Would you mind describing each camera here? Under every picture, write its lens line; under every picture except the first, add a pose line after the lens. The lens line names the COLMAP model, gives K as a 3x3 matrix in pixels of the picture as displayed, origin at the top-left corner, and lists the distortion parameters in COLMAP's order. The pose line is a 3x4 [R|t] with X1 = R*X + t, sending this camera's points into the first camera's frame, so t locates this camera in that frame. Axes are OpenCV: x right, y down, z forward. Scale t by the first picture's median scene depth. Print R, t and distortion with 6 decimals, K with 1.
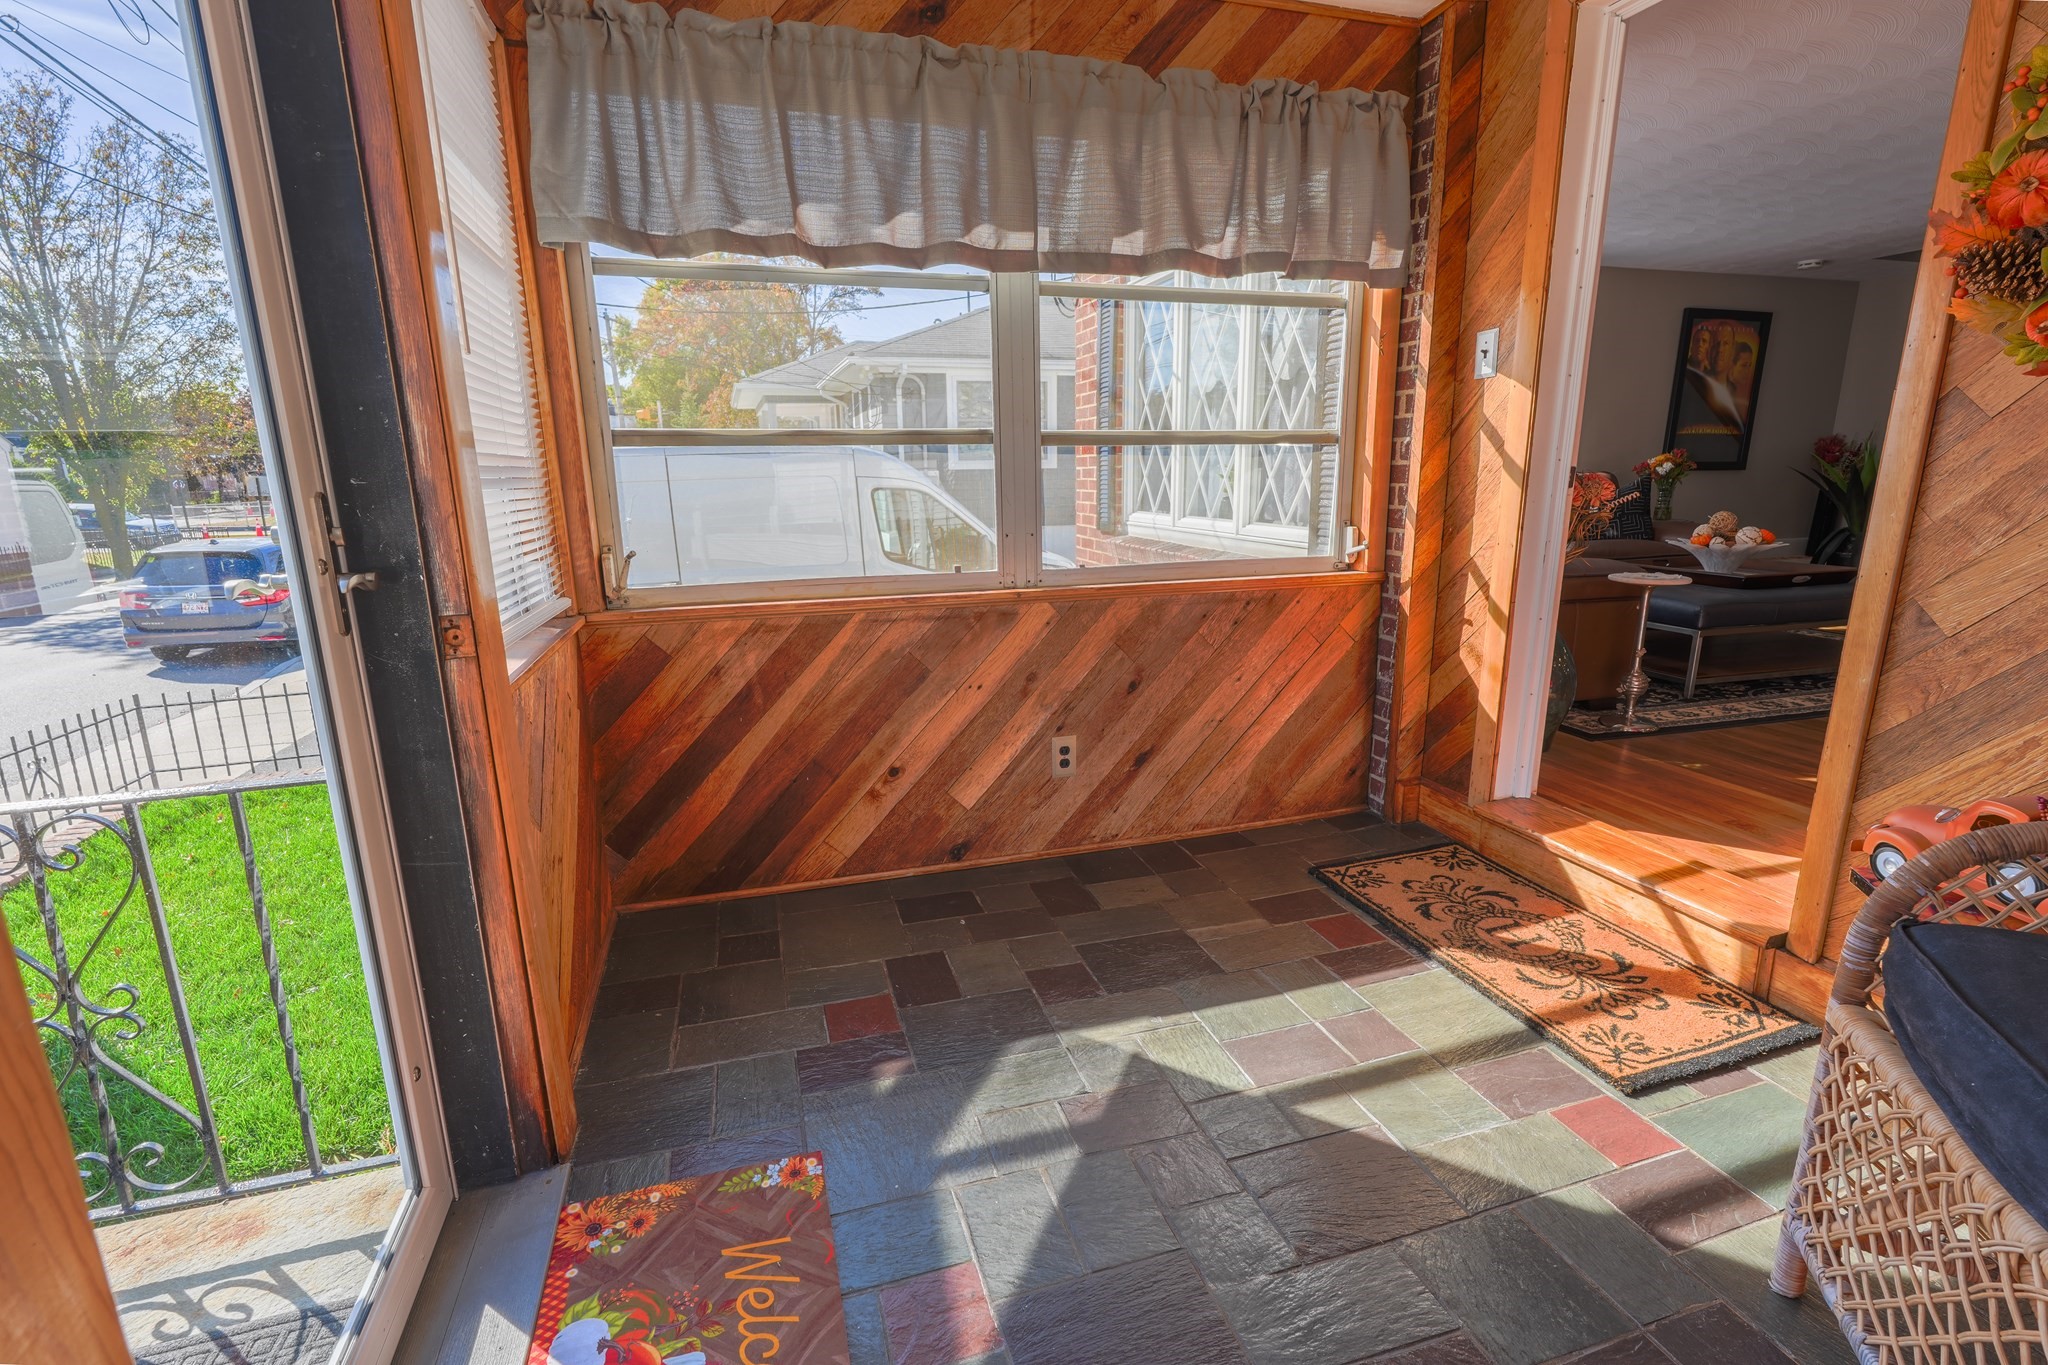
lens RADIAL K [[929.2, 0, 1024.0], [0, 929.2, 682.5], [0, 0, 1]] dist [0.000111, -0.000038]
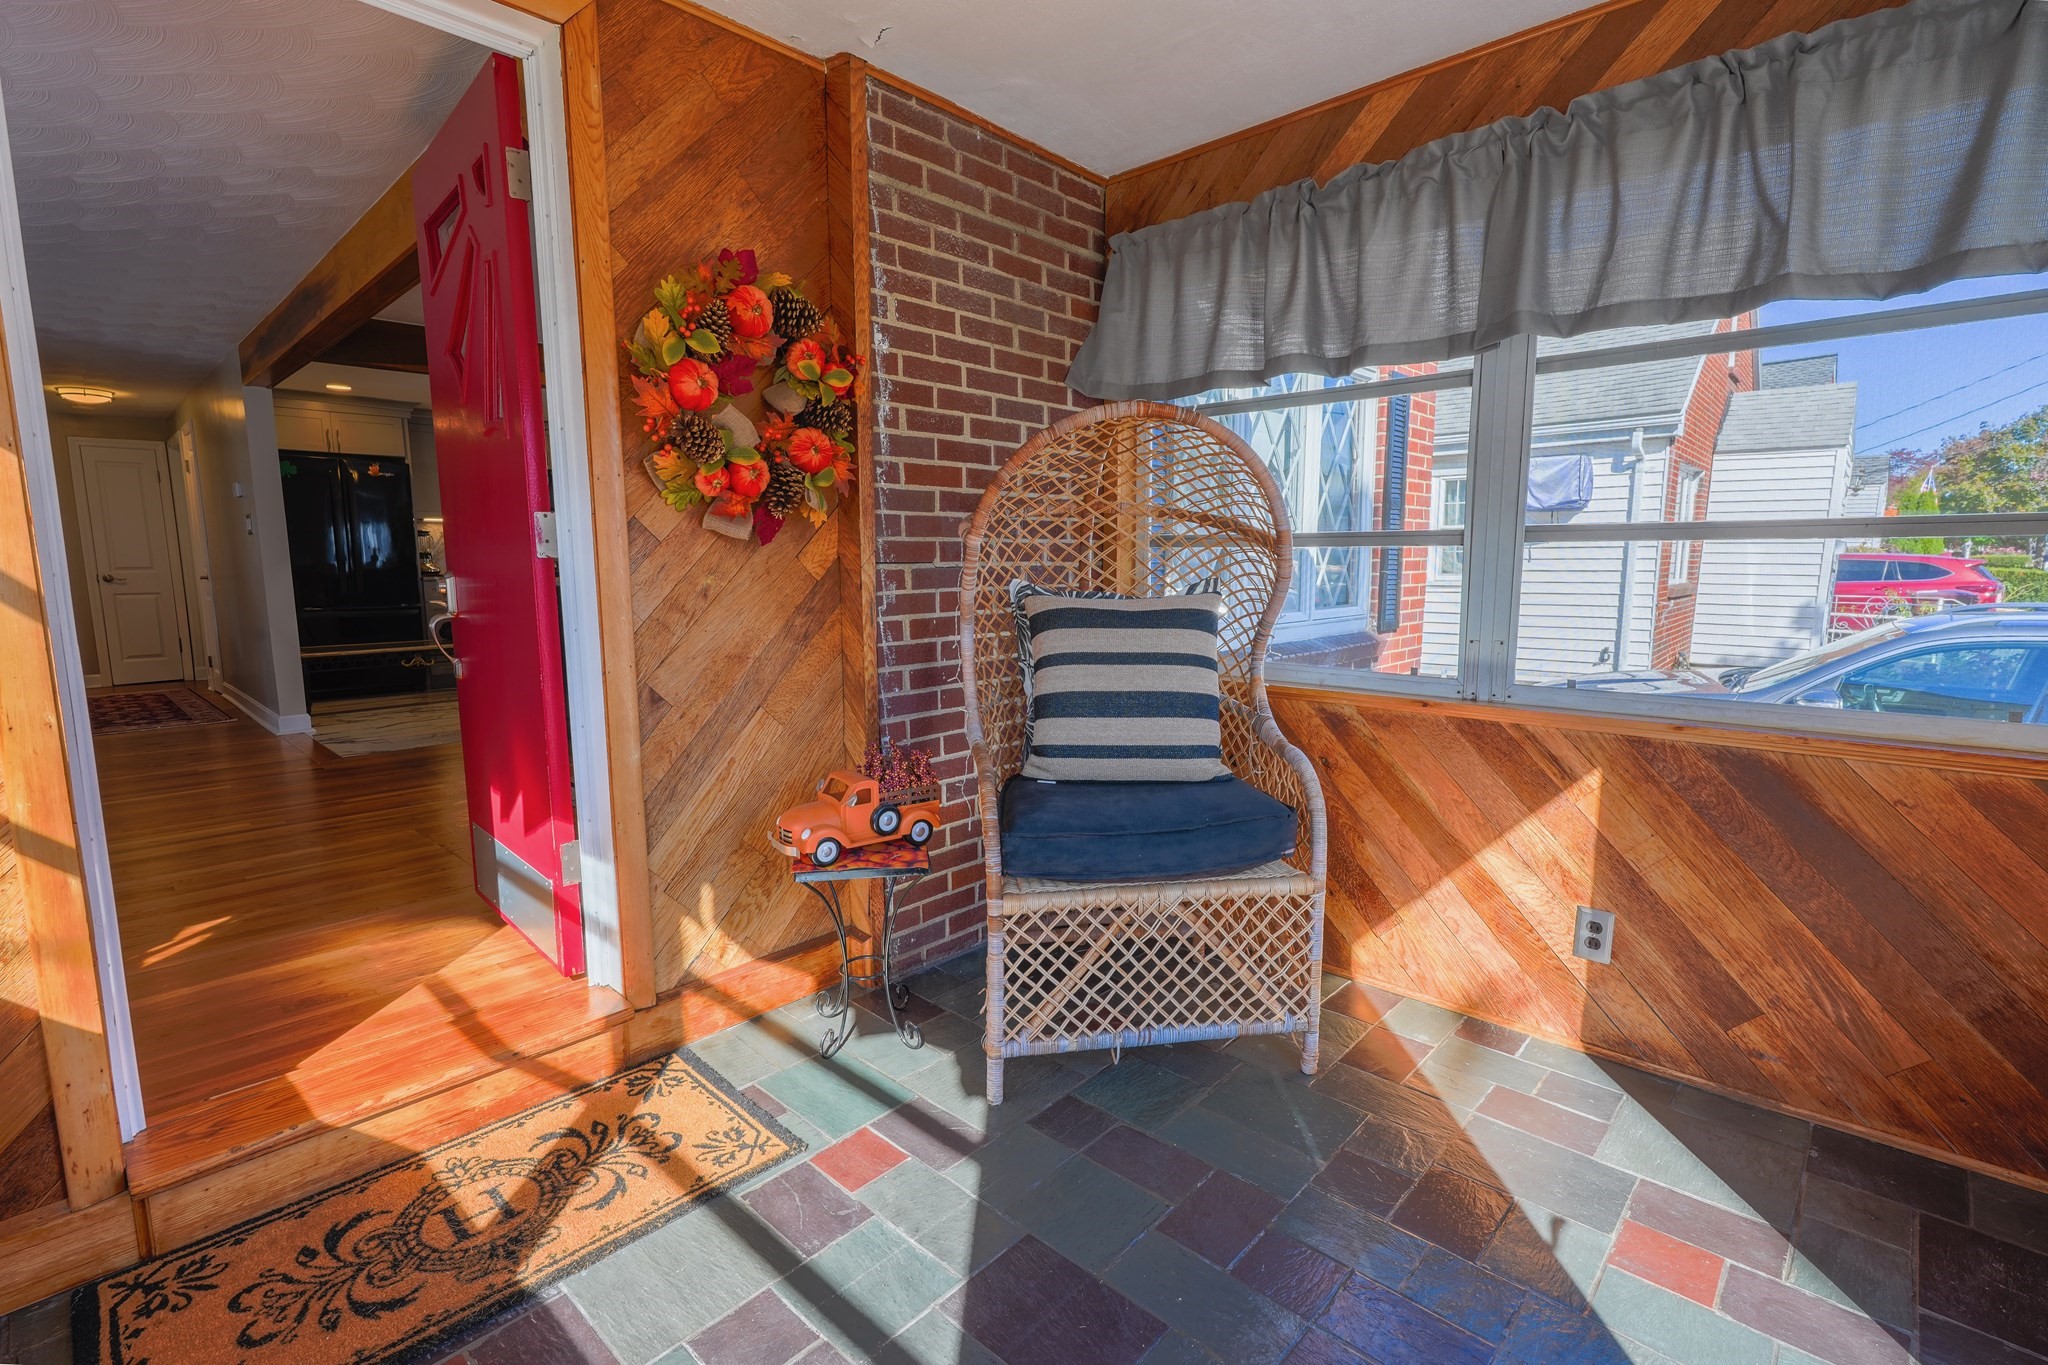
lens RADIAL K [[918.1, 0, 1024.0], [0, 918.1, 682.5], [0, 0, 1]] dist [-0.000633, -0.000046]
pose [[-0.490587, -0.095373, 0.866157, -0.286543], [0.211047, 0.951394, 0.224295, -0.212003], [-0.845449, 0.292836, -0.446613, 0.915955]]
